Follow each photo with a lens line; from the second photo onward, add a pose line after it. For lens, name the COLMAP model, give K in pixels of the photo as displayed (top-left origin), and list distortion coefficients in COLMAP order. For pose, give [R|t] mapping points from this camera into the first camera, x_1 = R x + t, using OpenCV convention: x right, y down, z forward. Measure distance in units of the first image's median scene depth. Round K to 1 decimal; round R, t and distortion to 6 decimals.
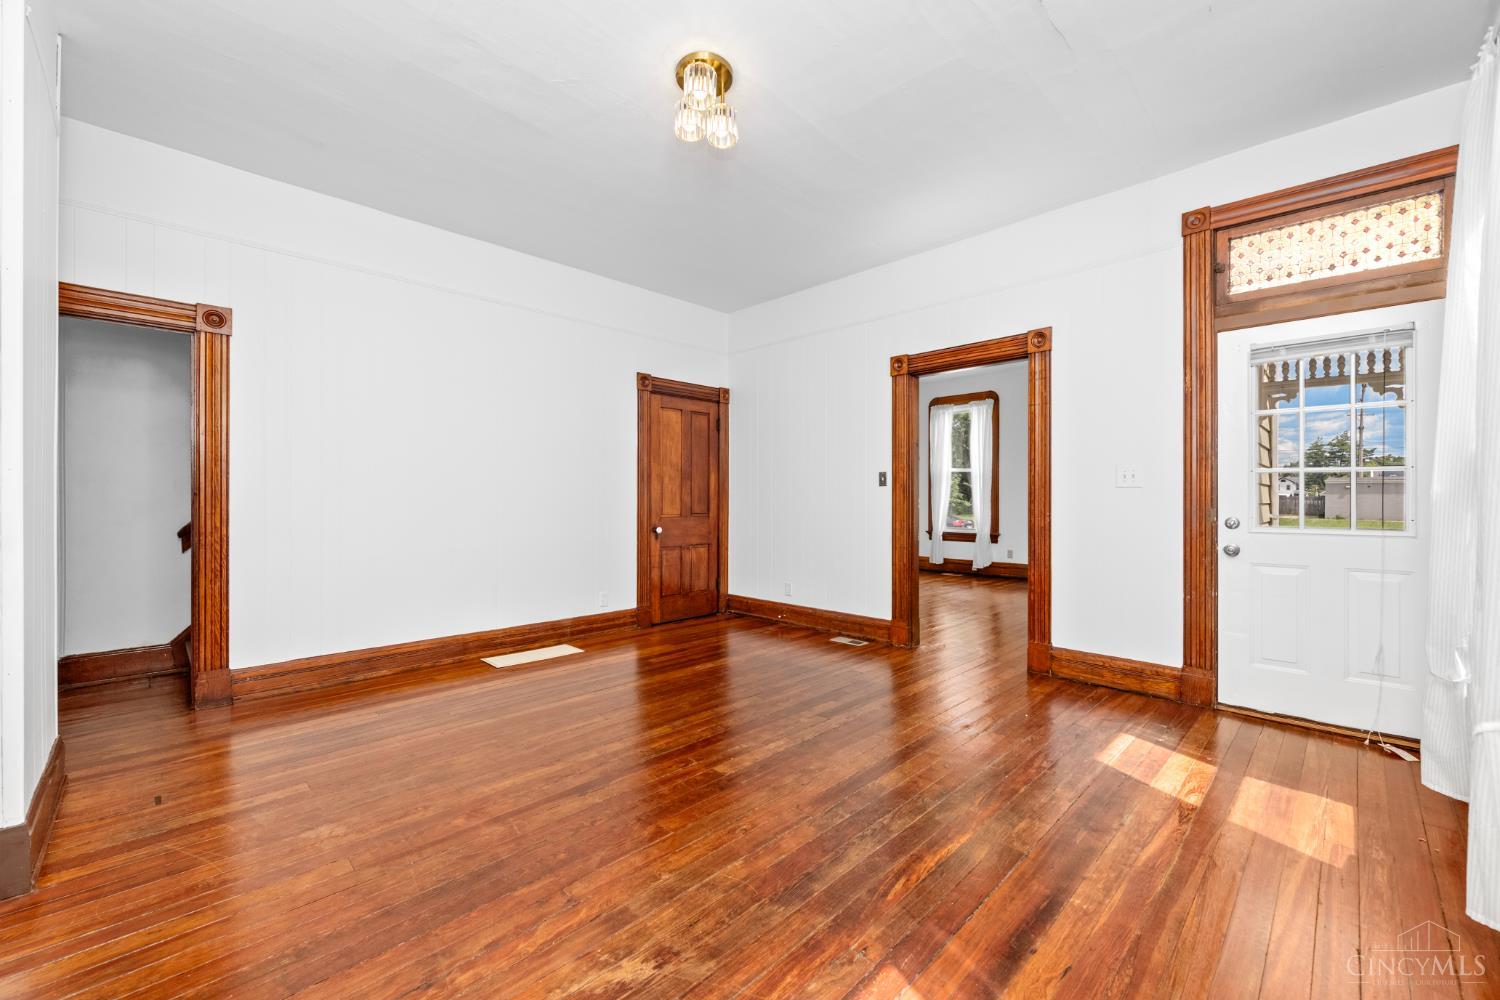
lens RADIAL K [[599.9, 0, 741.3], [0, 599.9, 495.9], [0, 0, 1]] dist [0.000117, -0.000974]
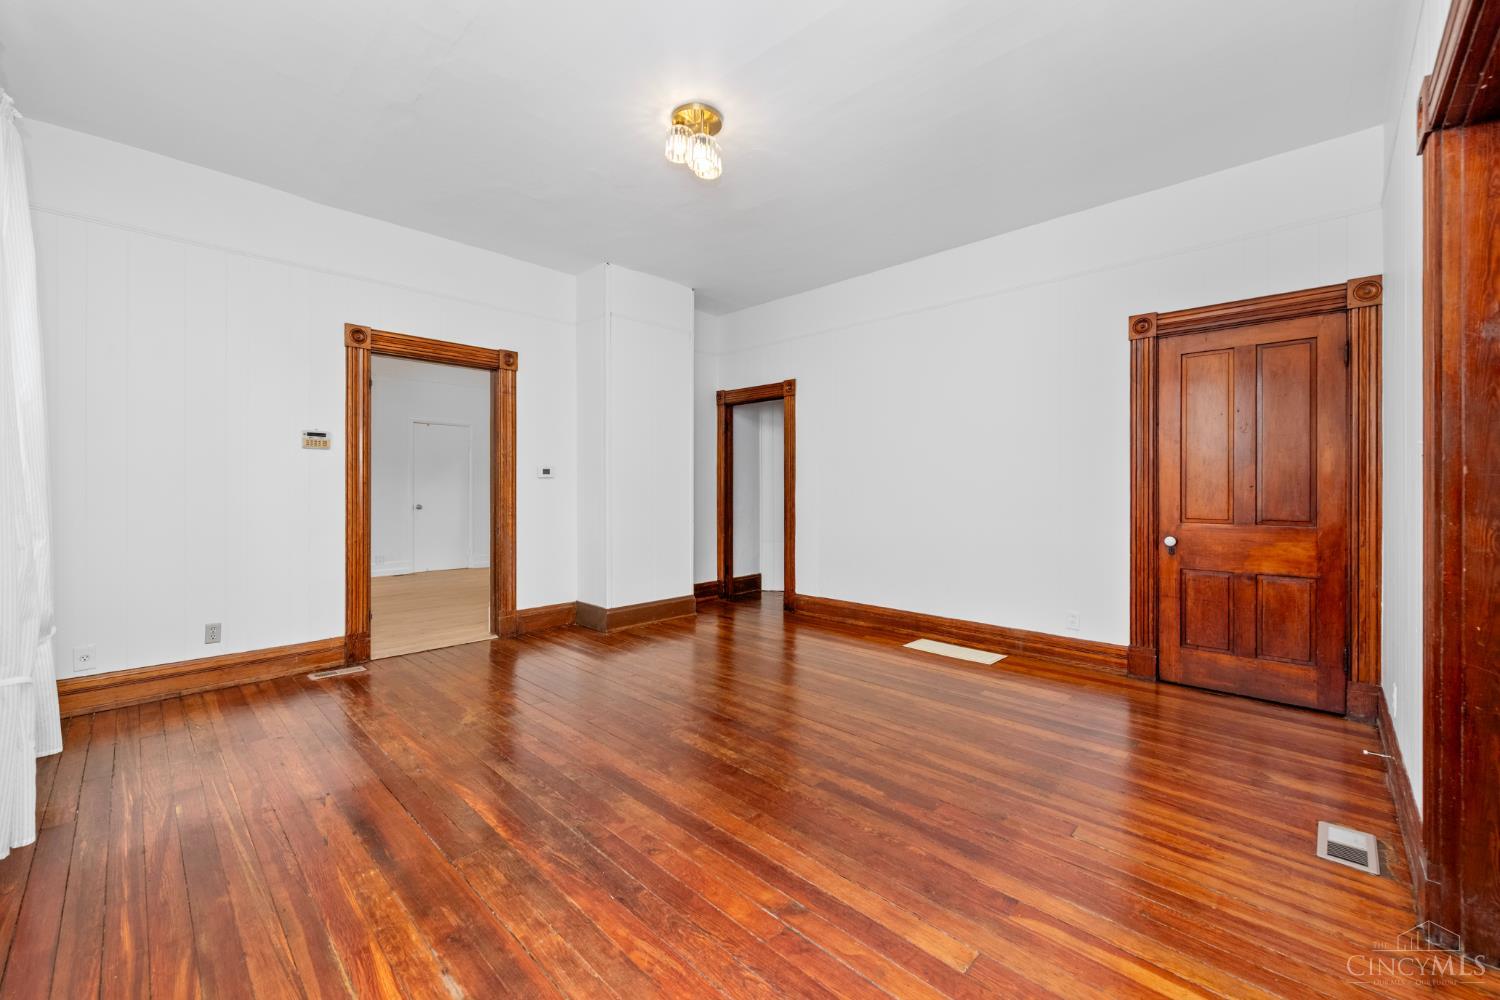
lens RADIAL K [[599.9, 0, 747.7], [0, 599.9, 488.7], [0, 0, 1]] dist [0.000117, -0.000974]
pose [[0.023441, 0.000128, -0.999725, 0.584742], [0.001795, 0.999998, 0.000170, -0.002807], [0.999724, -0.001798, 0.023441, 0.584870]]
